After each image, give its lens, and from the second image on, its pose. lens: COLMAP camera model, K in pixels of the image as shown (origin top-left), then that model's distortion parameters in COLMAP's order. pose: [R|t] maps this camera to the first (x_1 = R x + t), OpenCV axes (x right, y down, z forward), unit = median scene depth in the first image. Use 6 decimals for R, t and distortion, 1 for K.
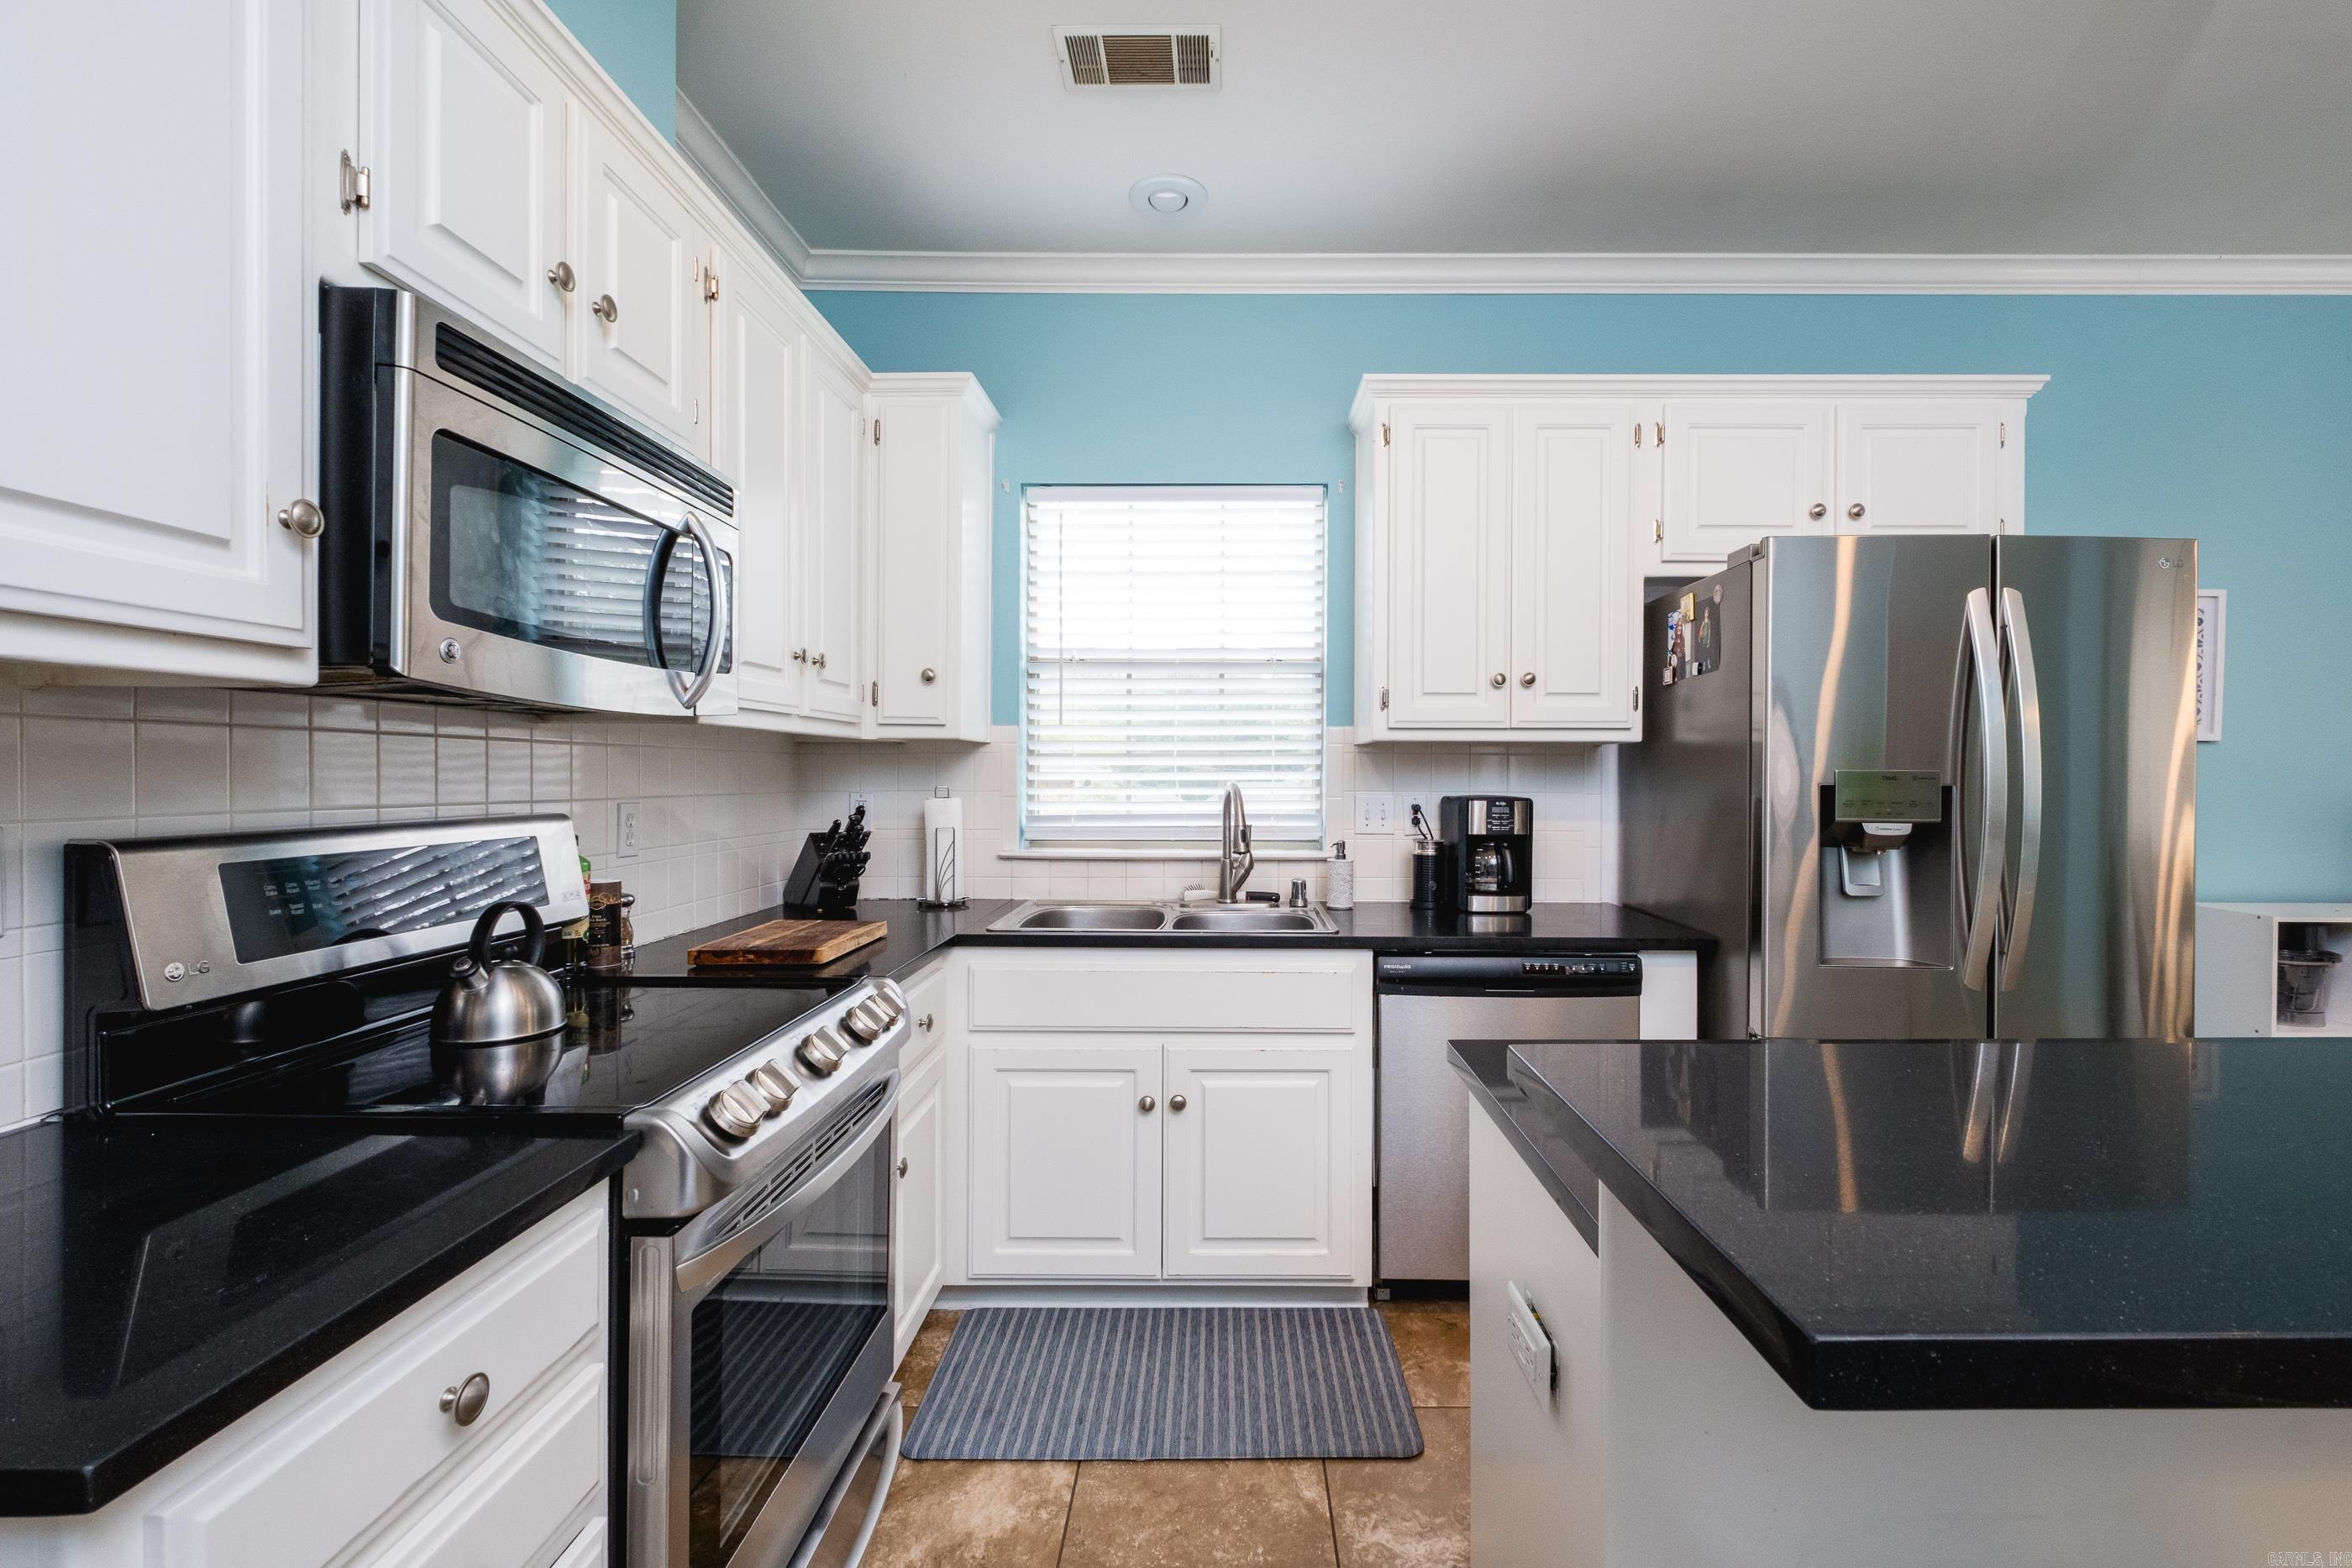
lens RADIAL K [[1019.0, 0, 1164.5], [0, 1019.0, 784.8], [0, 0, 1]] dist [-0.001592, -0.001682]
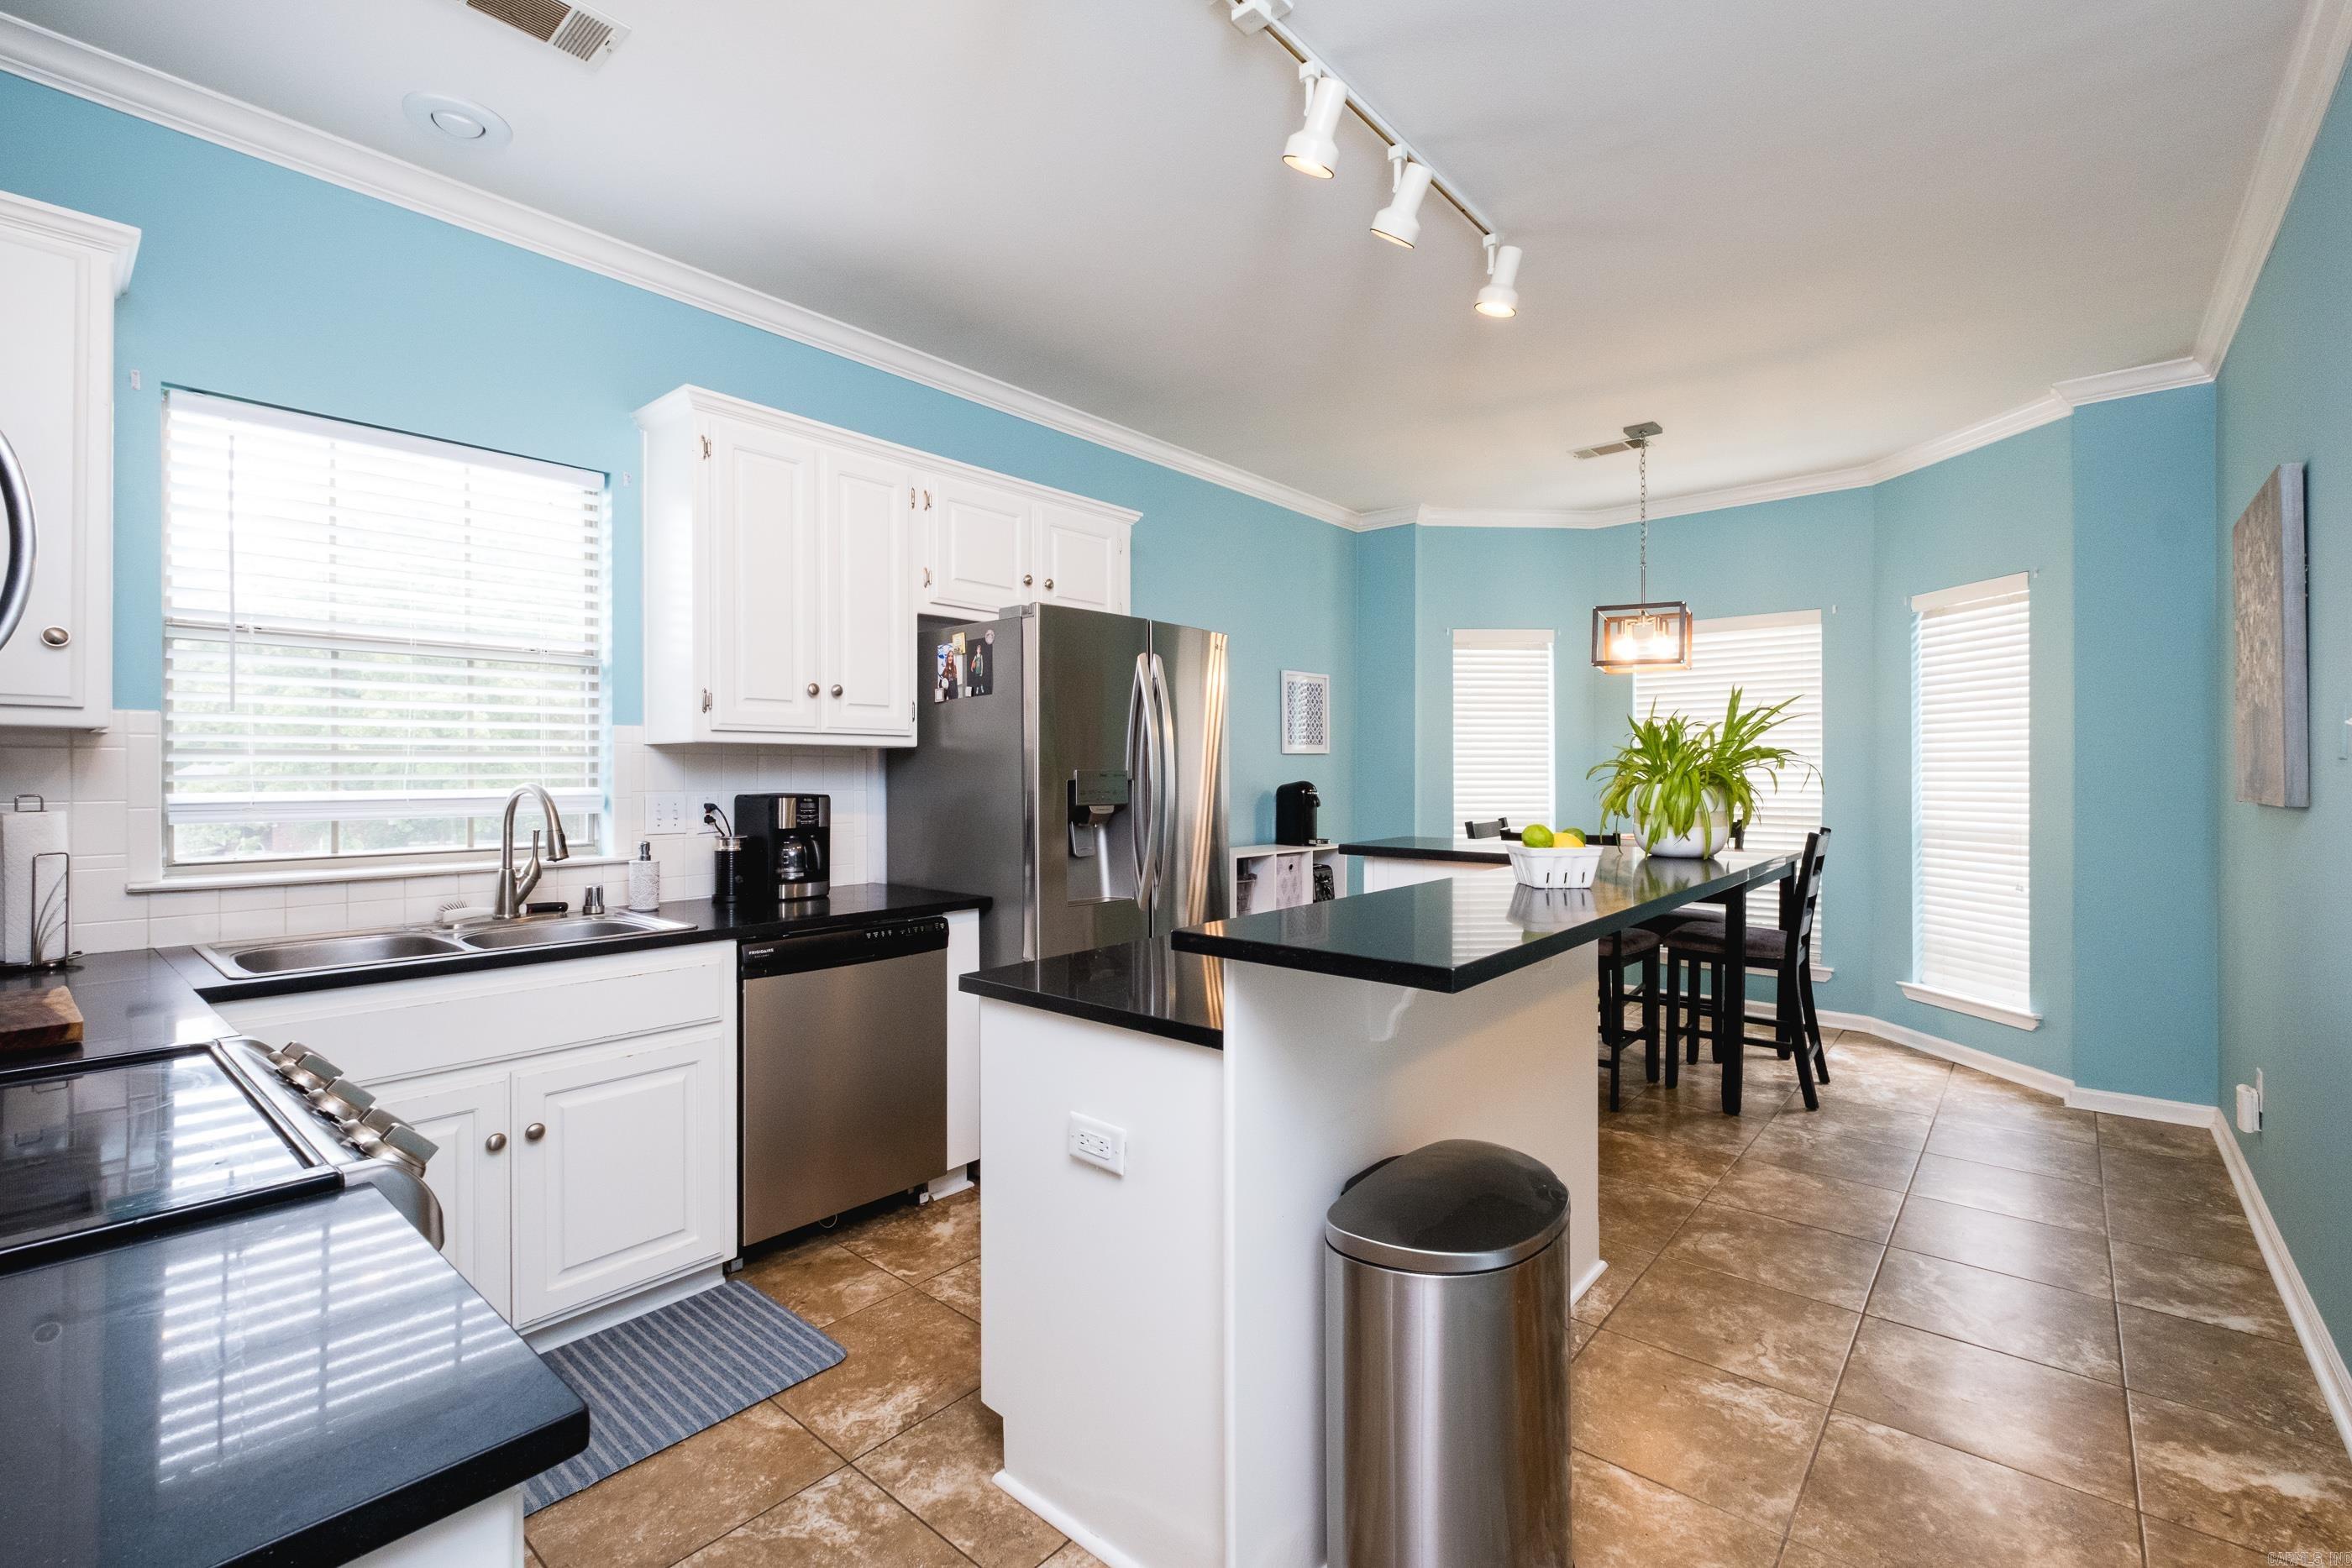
lens RADIAL K [[1019.0, 0, 1189.6], [0, 1019.0, 772.0], [0, 0, 1]] dist [-0.001592, -0.001682]
pose [[0.643748, -0.003204, 0.765231, -0.258766], [0.012816, 0.999896, -0.006595, 0.000485], [-0.765130, 0.014053, 0.643722, -0.042021]]
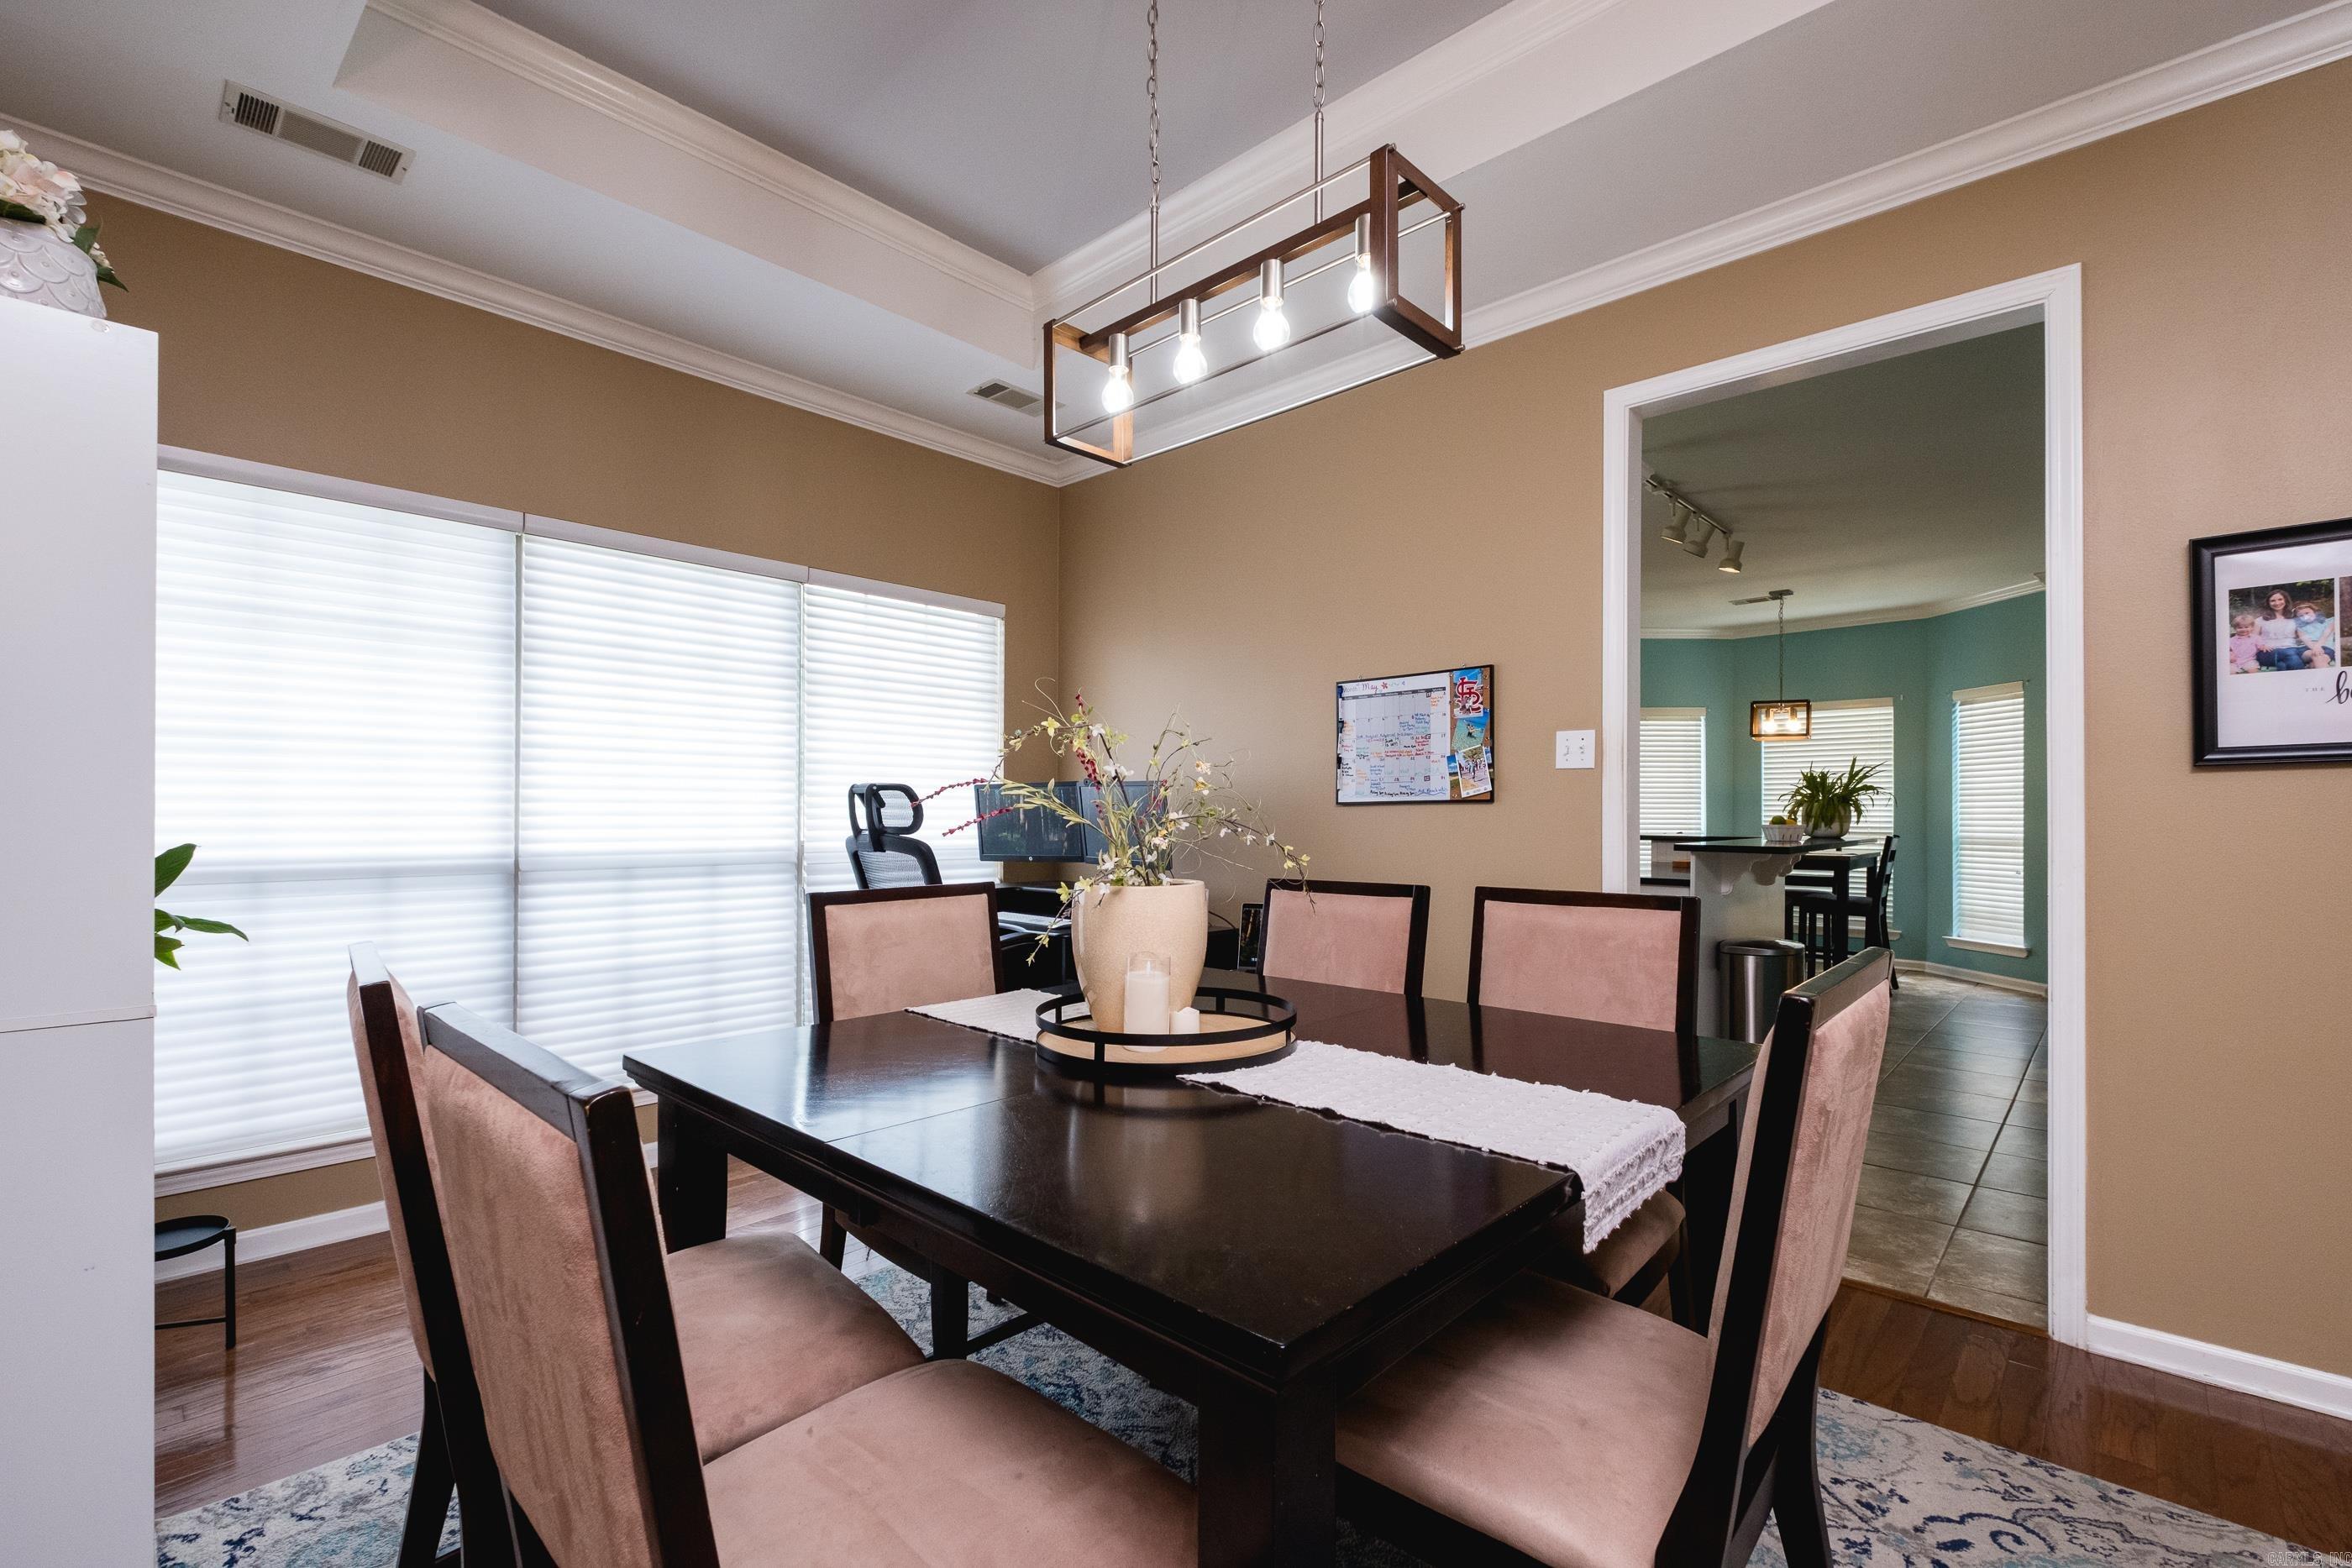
lens RADIAL K [[1019.0, 0, 1180.1], [0, 1019.0, 811.1], [0, 0, 1]] dist [-0.001592, -0.001682]
pose [[0.682554, 0.001529, 0.730833, -1.503096], [0.007695, 0.999927, -0.009279, 0.034840], [-0.730795, 0.011958, 0.682493, -0.208780]]
